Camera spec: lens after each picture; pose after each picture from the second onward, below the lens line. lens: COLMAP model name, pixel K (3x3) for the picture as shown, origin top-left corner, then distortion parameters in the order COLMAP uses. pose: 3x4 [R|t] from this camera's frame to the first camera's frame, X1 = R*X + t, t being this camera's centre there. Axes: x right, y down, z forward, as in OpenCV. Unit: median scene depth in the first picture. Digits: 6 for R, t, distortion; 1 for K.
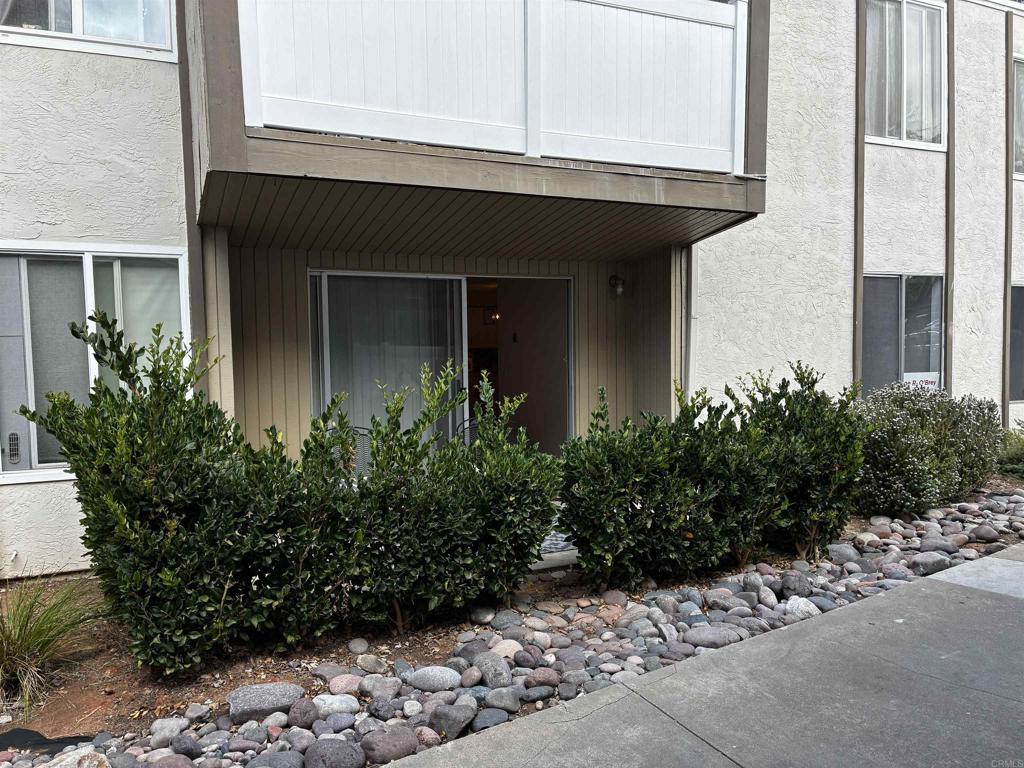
lens RADIAL K [[783.2, 0, 514.0], [0, 783.2, 384.2], [0, 0, 1]] dist [0.057606, -0.075410]
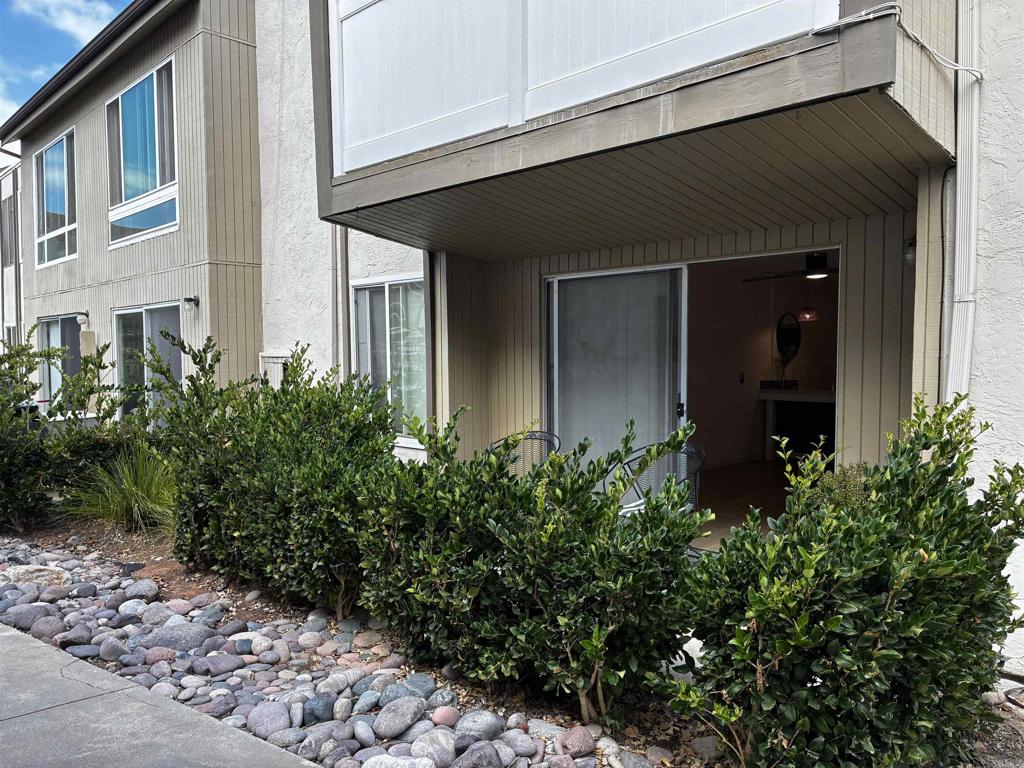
lens RADIAL K [[783.2, 0, 513.1], [0, 783.2, 383.7], [0, 0, 1]] dist [0.057606, -0.075410]
pose [[0.329776, 0.048238, -0.942826, 0.708428], [-0.043908, 0.998397, 0.035723, -0.039718], [0.943038, 0.029617, 0.331365, 0.627947]]
